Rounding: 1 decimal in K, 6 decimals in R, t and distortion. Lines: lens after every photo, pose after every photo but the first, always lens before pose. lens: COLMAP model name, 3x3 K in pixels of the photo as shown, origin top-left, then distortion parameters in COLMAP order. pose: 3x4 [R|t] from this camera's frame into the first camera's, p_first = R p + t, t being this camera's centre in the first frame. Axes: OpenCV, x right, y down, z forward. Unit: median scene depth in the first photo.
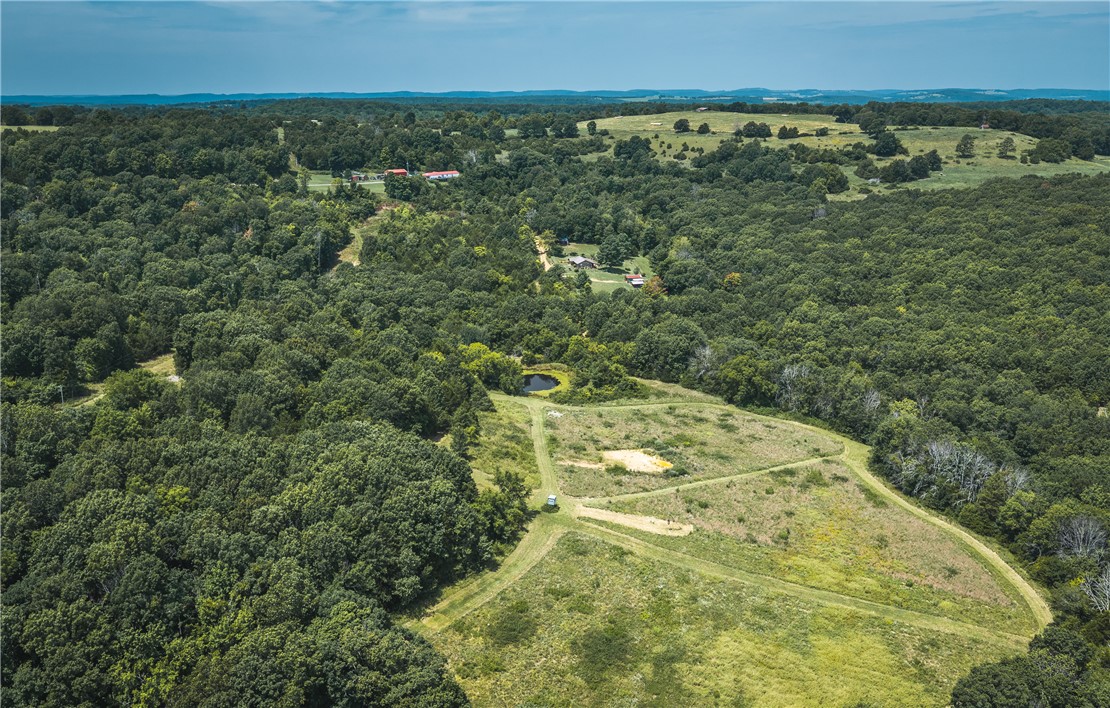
lens RADIAL K [[950.3, 0, 554.3], [0, 950.3, 351.7], [0, 0, 1]] dist [0.033979, -0.060275]
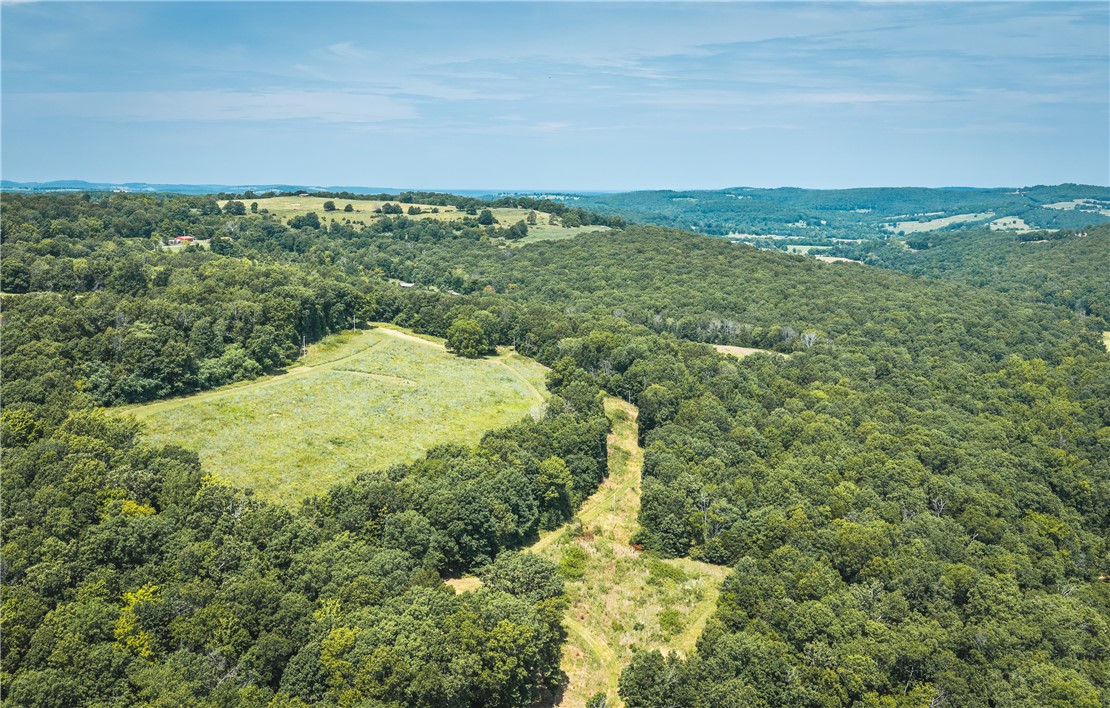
lens RADIAL K [[950.3, 0, 554.3], [0, 950.3, 351.7], [0, 0, 1]] dist [0.033979, -0.060275]
pose [[0.781839, -0.091085, 0.616792, -0.561713], [0.149231, 0.987855, -0.043282, 0.084852], [-0.605358, 0.125884, 0.785936, -0.263168]]
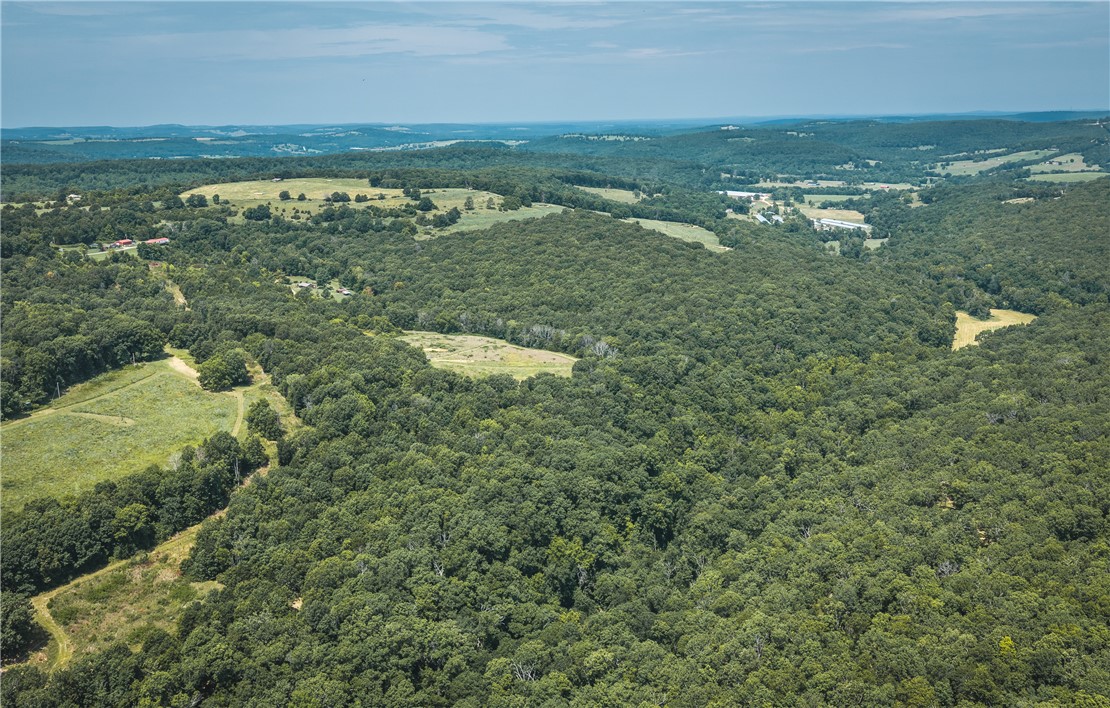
lens RADIAL K [[950.3, 0, 554.3], [0, 950.3, 351.7], [0, 0, 1]] dist [0.033979, -0.060275]
pose [[0.835850, -0.135024, 0.532092, -0.400952], [0.152642, 0.988220, 0.010990, 0.056484], [-0.527309, 0.072034, 0.846615, -0.531307]]
